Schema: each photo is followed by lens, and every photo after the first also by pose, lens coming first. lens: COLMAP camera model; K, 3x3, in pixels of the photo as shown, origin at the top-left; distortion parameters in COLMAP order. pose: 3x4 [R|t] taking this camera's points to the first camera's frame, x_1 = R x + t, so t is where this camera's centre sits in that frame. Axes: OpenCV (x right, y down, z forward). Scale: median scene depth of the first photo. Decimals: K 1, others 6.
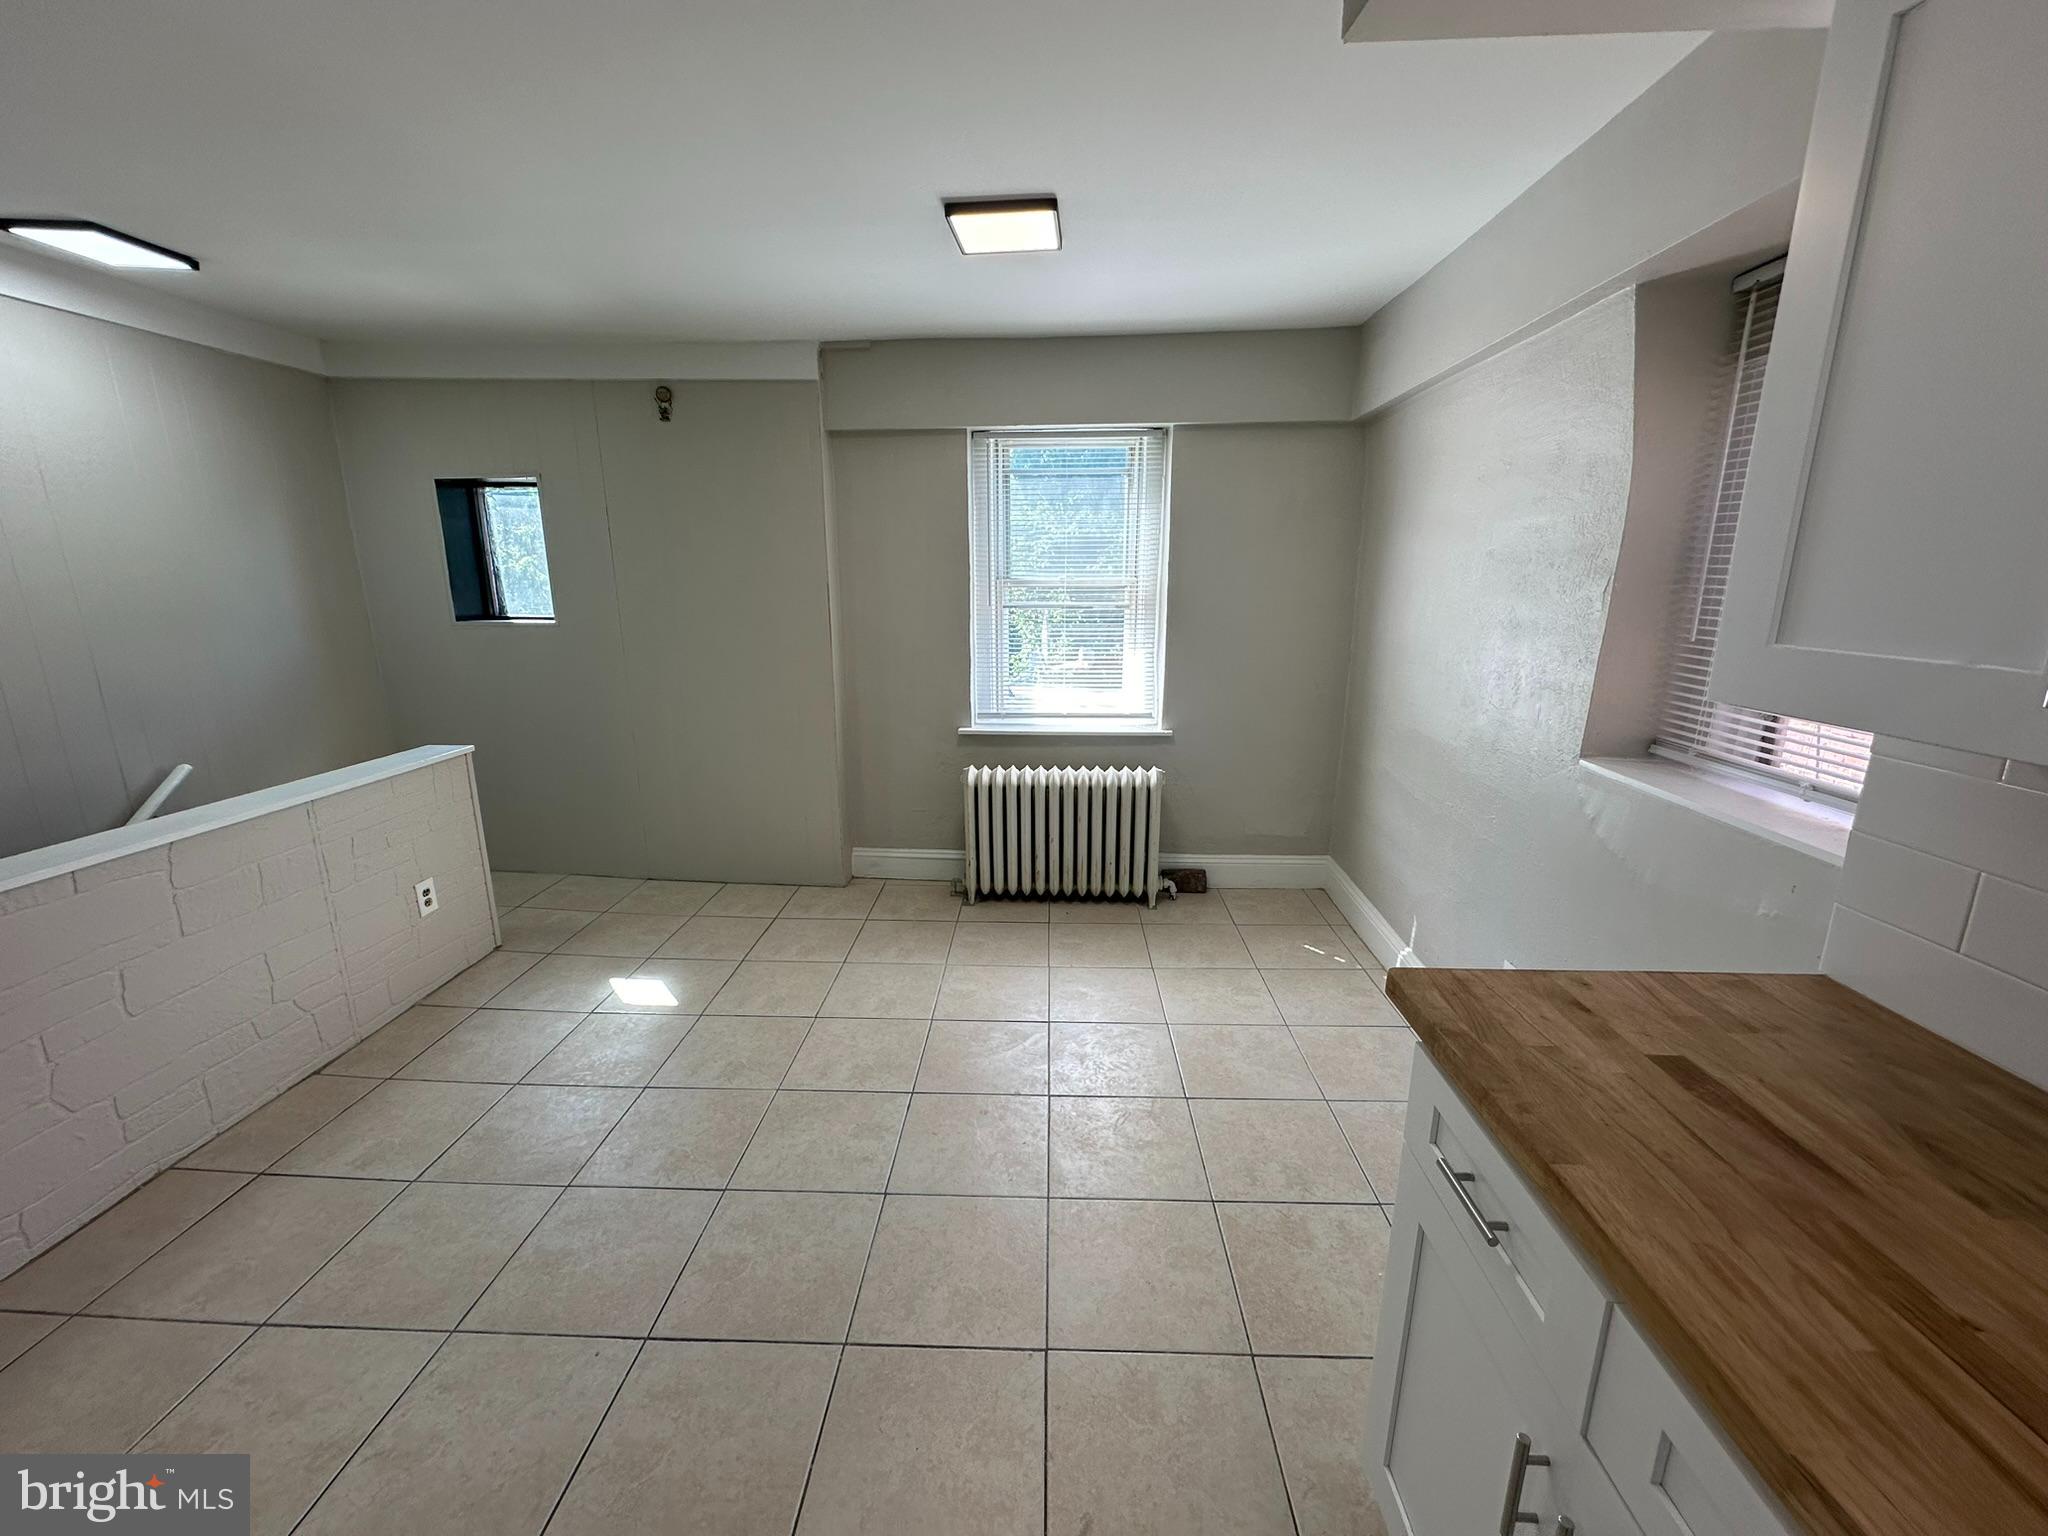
lens RADIAL K [[815.7, 0, 1019.3], [0, 815.7, 759.5], [0, 0, 1]] dist [-0.003512, 0.000739]
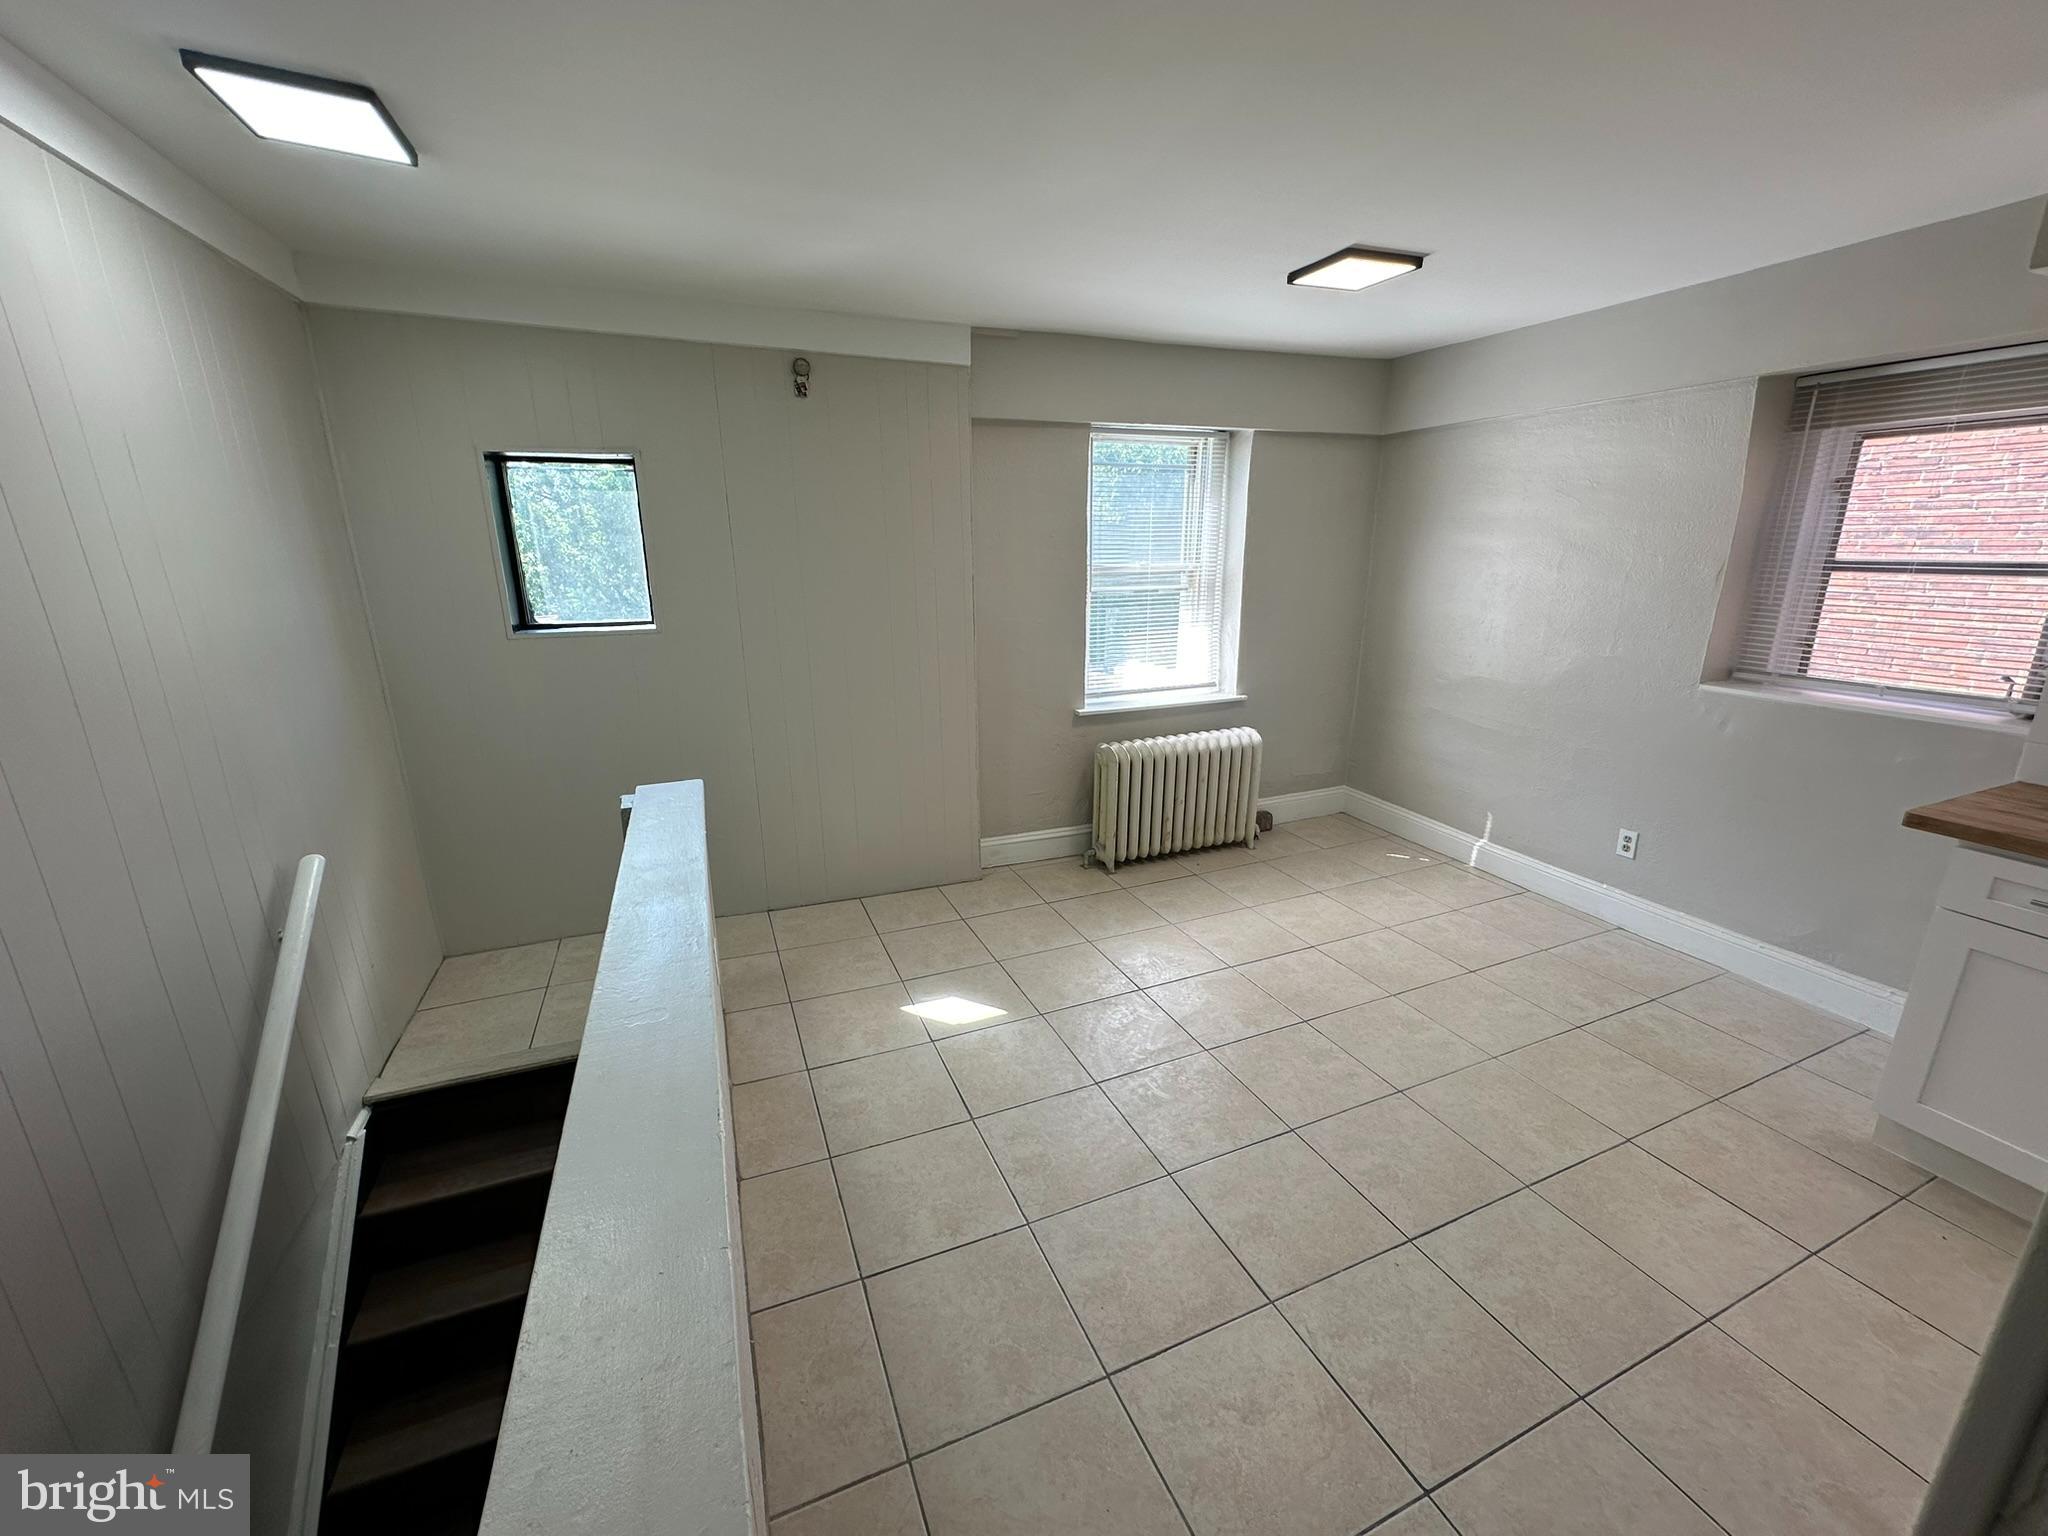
lens RADIAL K [[815.7, 0, 1020.7], [0, 815.7, 761.1], [0, 0, 1]] dist [-0.003512, 0.000739]
pose [[0.904421, -0.116513, 0.410424, -0.649736], [0.103455, 0.993169, 0.053968, -0.042344], [-0.413909, -0.006350, 0.910296, 0.084214]]
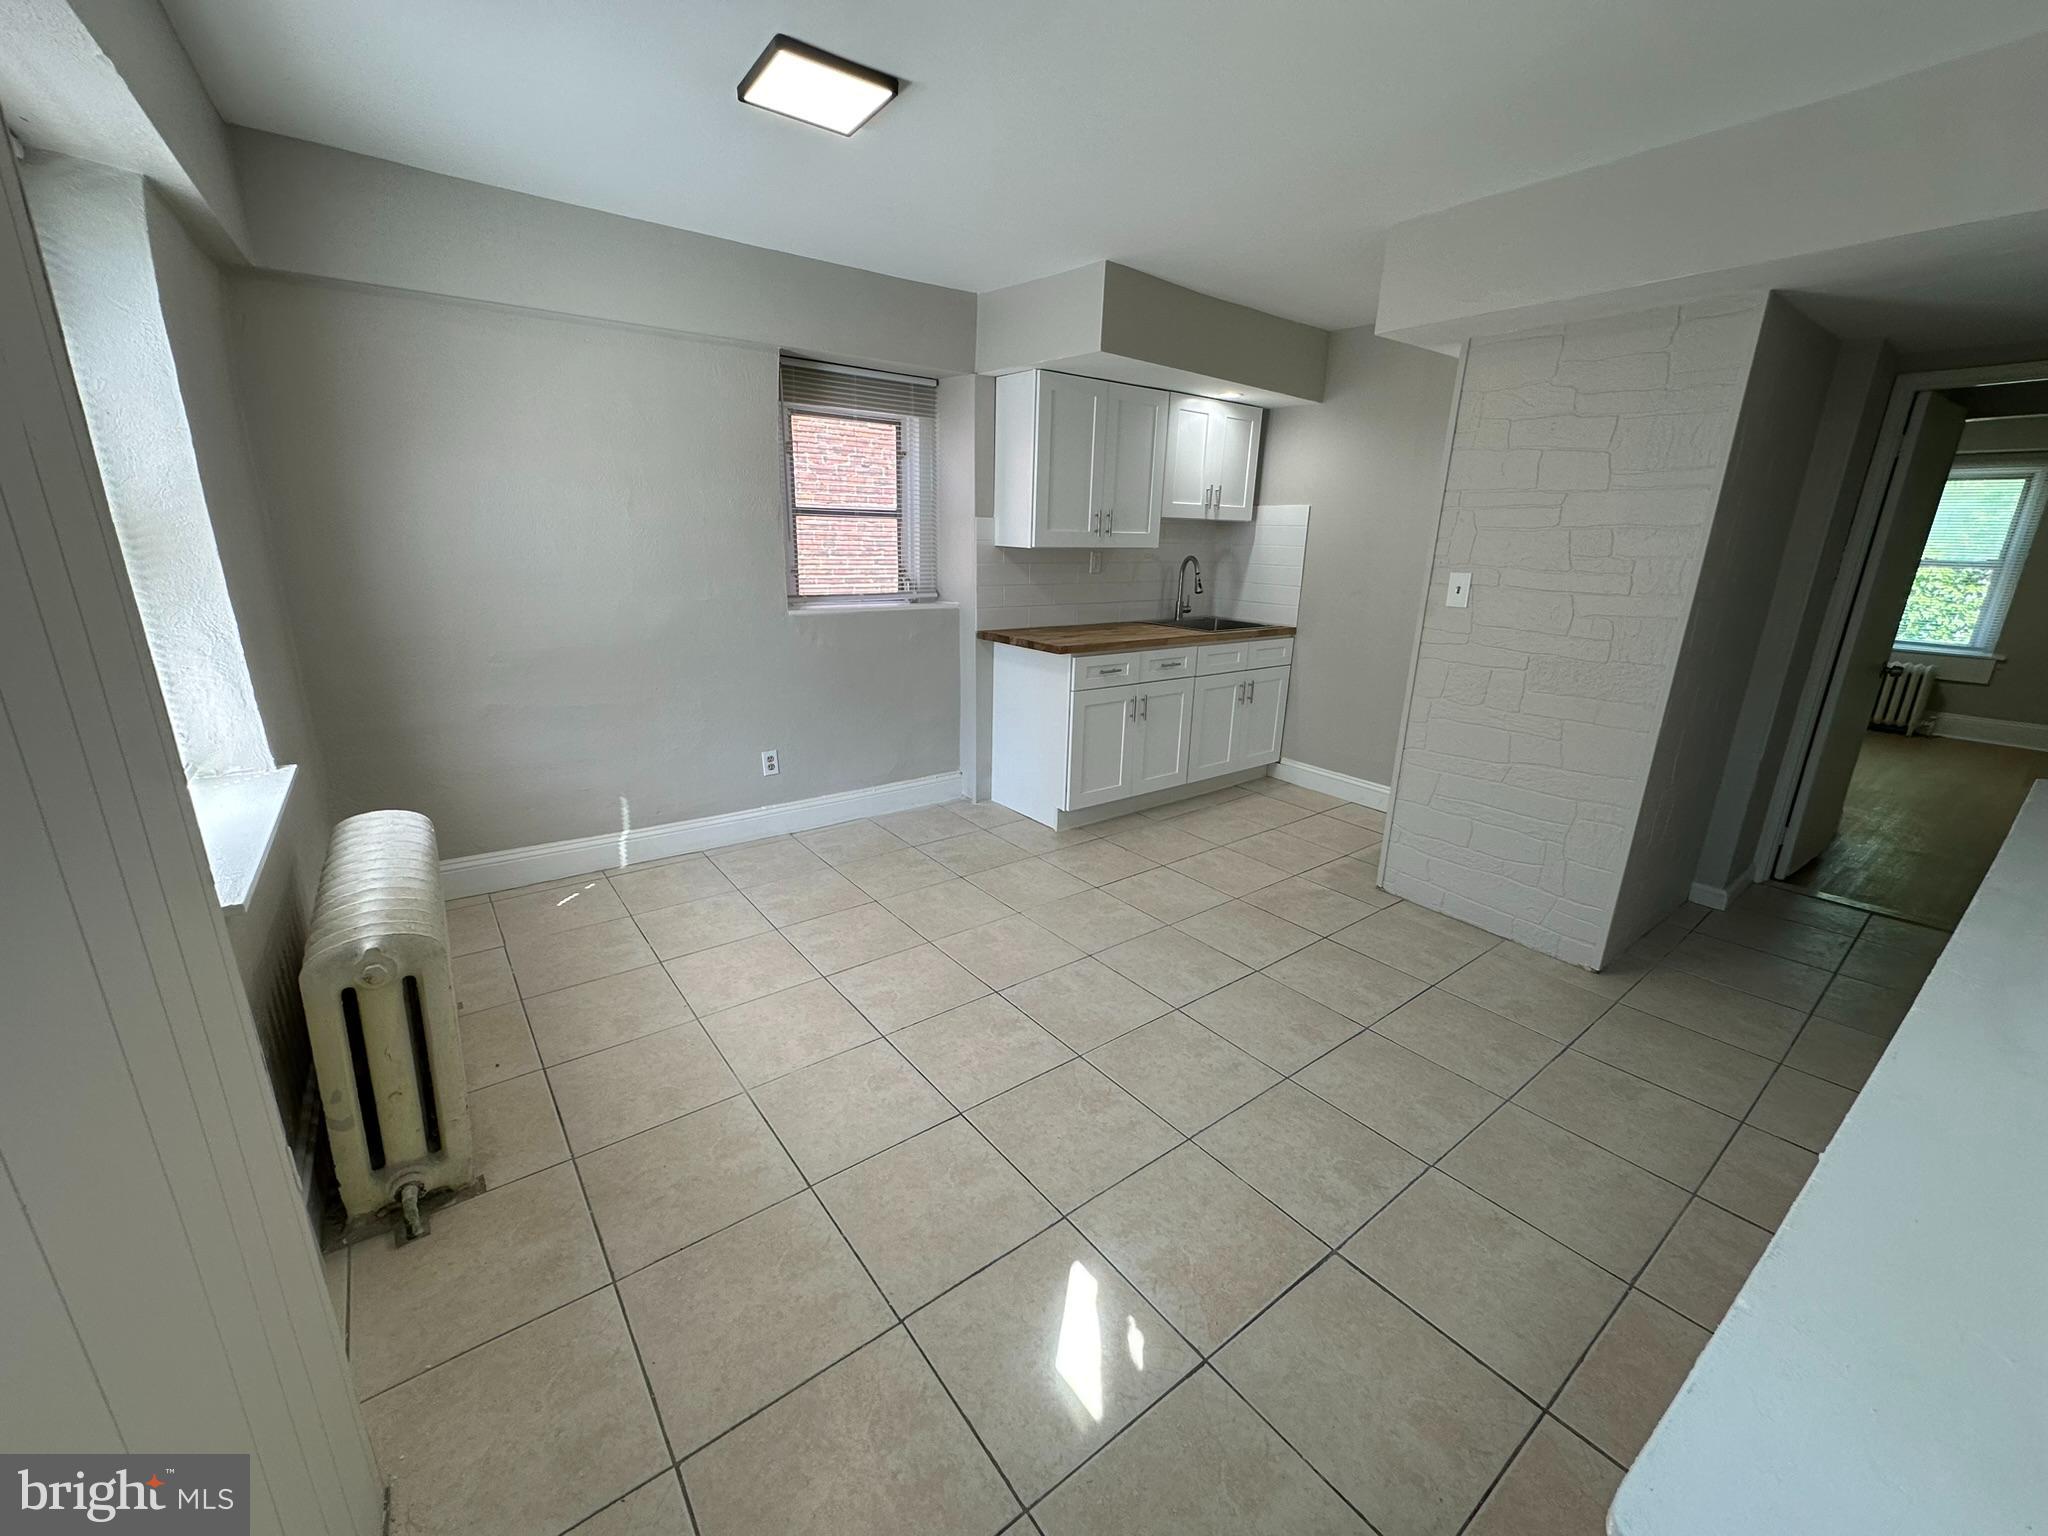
lens RADIAL K [[815.7, 0, 1020.9], [0, 815.7, 763.9], [0, 0, 1]] dist [-0.003512, 0.000739]
pose [[-0.640920, -0.225823, 0.733638, -0.616199], [0.150591, 0.900183, 0.408647, -0.211243], [-0.752691, 0.372389, -0.542939, 1.018745]]
